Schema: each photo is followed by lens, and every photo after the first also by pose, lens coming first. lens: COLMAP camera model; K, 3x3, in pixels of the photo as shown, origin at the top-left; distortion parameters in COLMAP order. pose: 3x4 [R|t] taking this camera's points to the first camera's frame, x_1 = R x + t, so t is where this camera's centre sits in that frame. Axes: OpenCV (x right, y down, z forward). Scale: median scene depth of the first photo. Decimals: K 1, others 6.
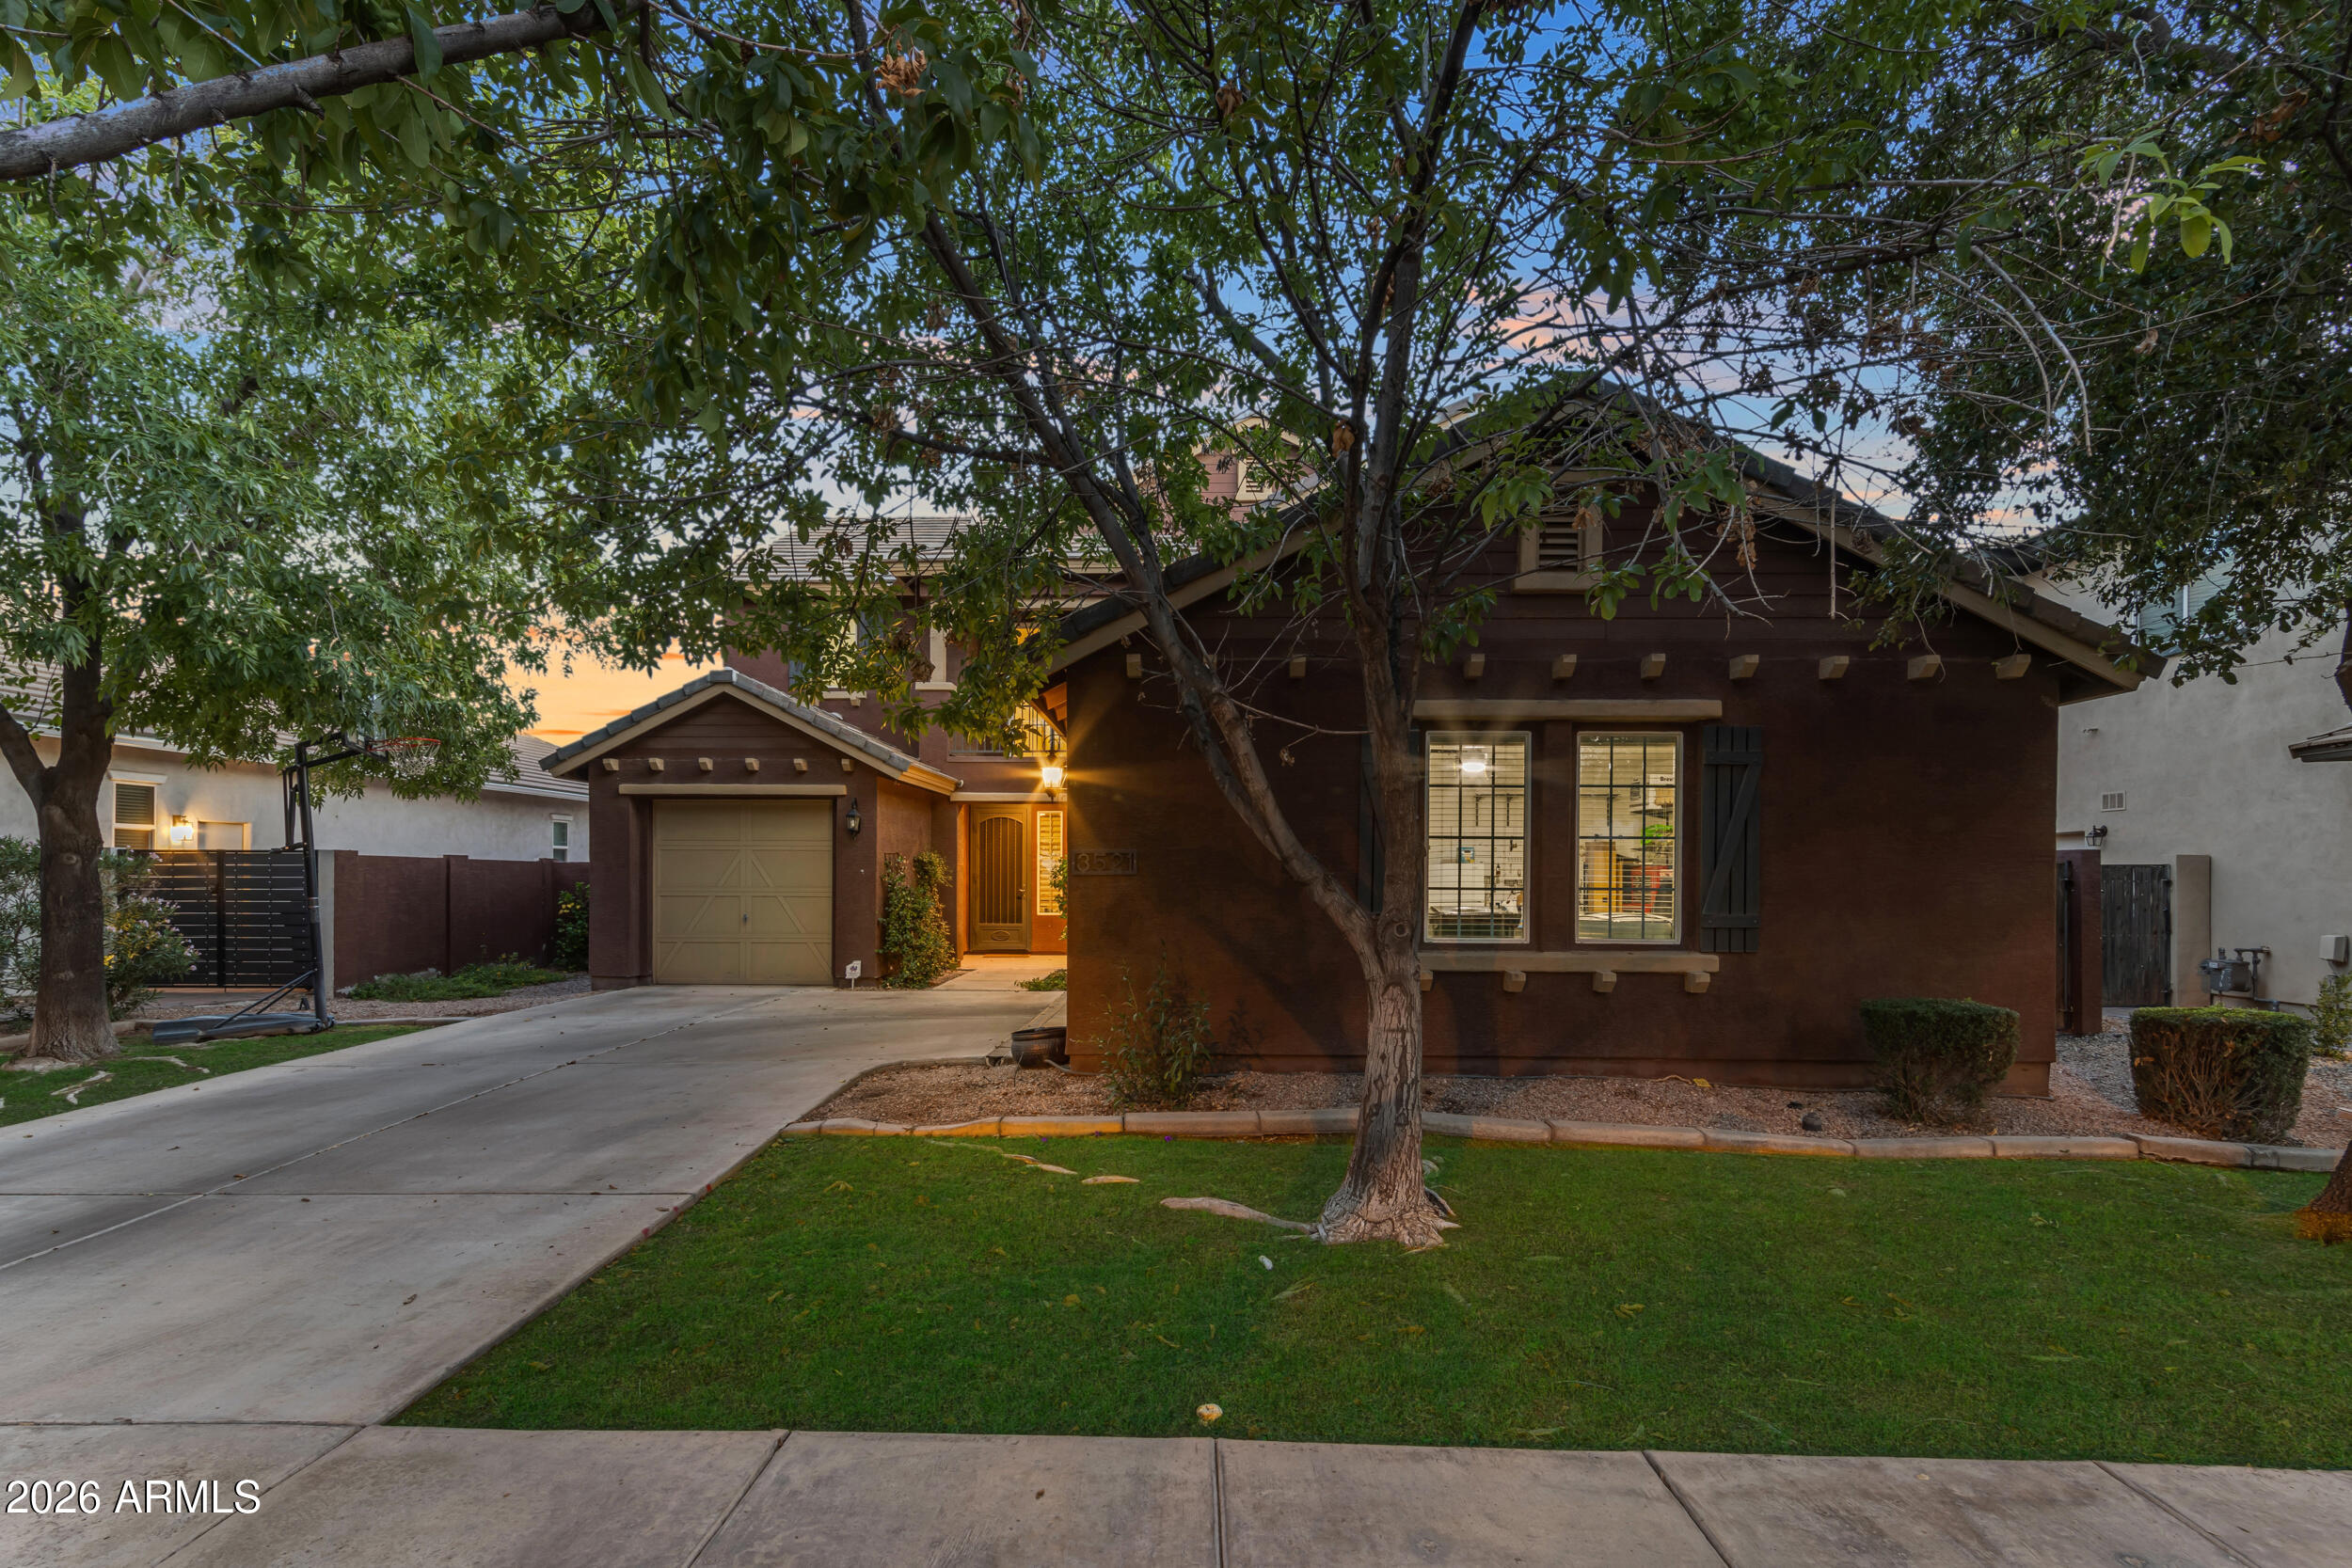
lens RADIAL K [[1097.4, 0, 1175.4], [0, 1097.4, 883.1], [0, 0, 1]] dist [-0.000626, -0.000323]
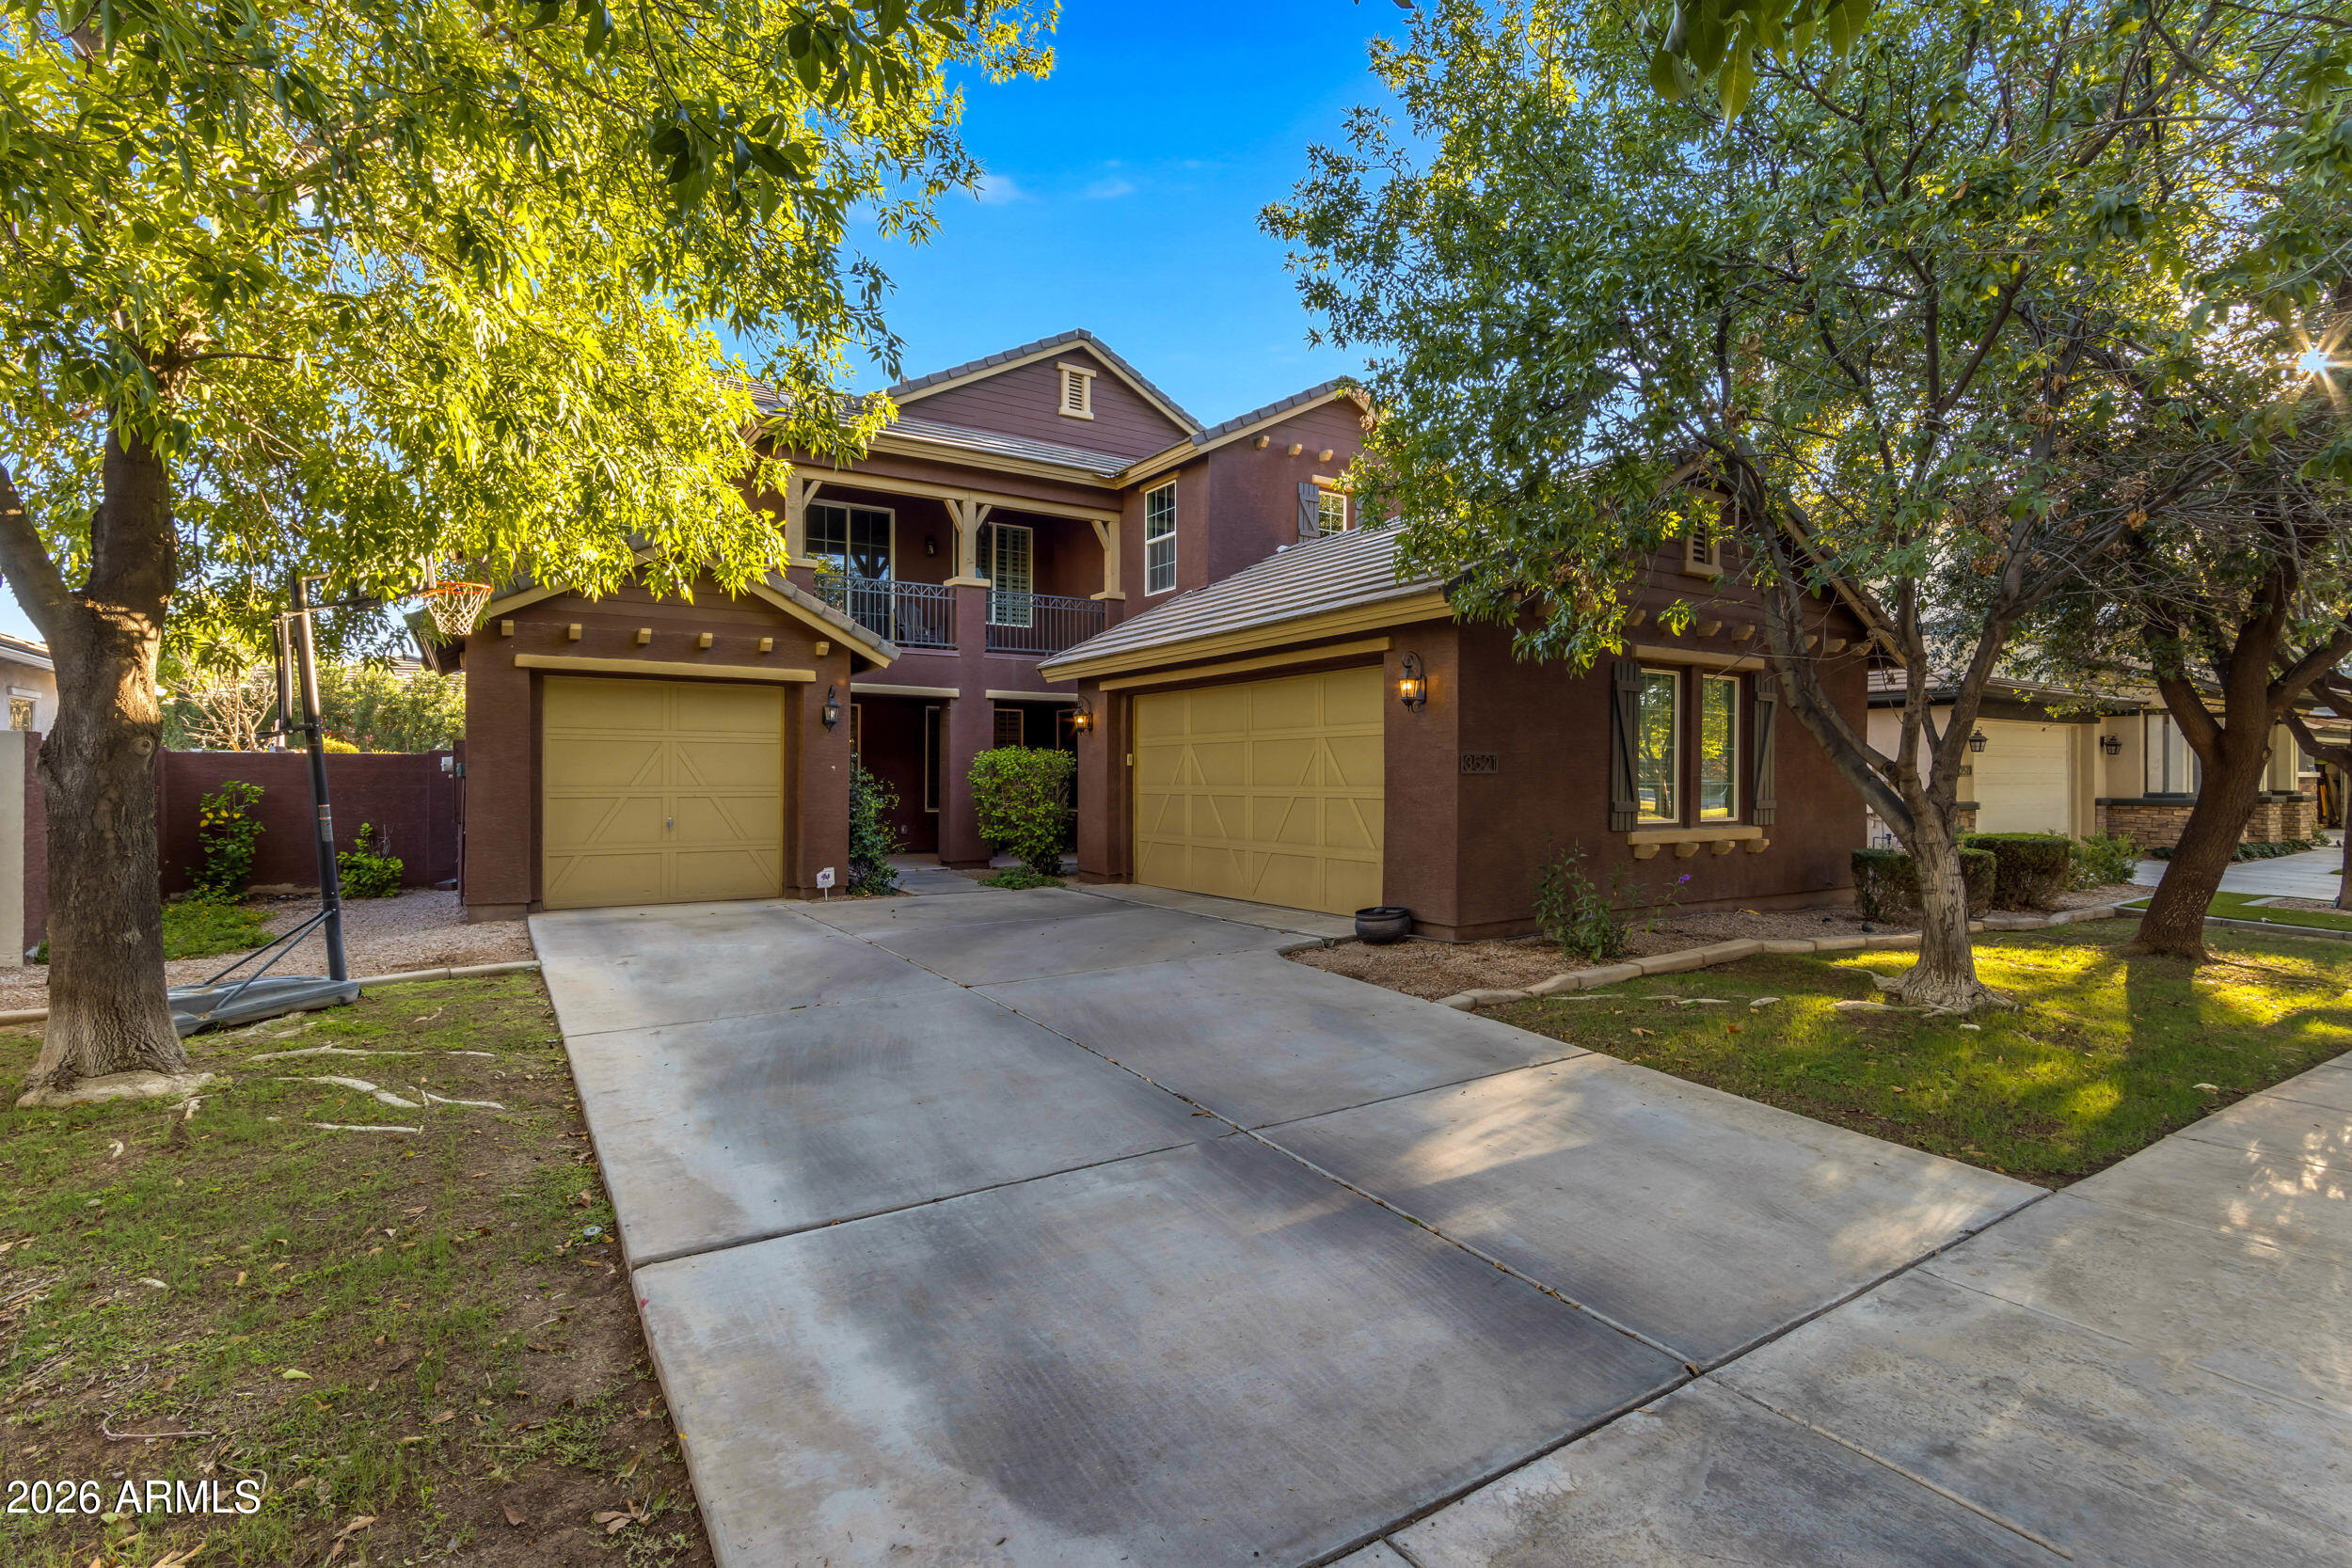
lens RADIAL K [[1082.1, 0, 1176.0], [0, 1082.1, 784.0], [0, 0, 1]] dist [0.001271, -0.000543]
pose [[0.836338, -0.004408, 0.548196, -0.538263], [0.000338, 0.999972, 0.007524, -0.004028], [-0.548214, -0.006107, 0.836316, 0.106972]]
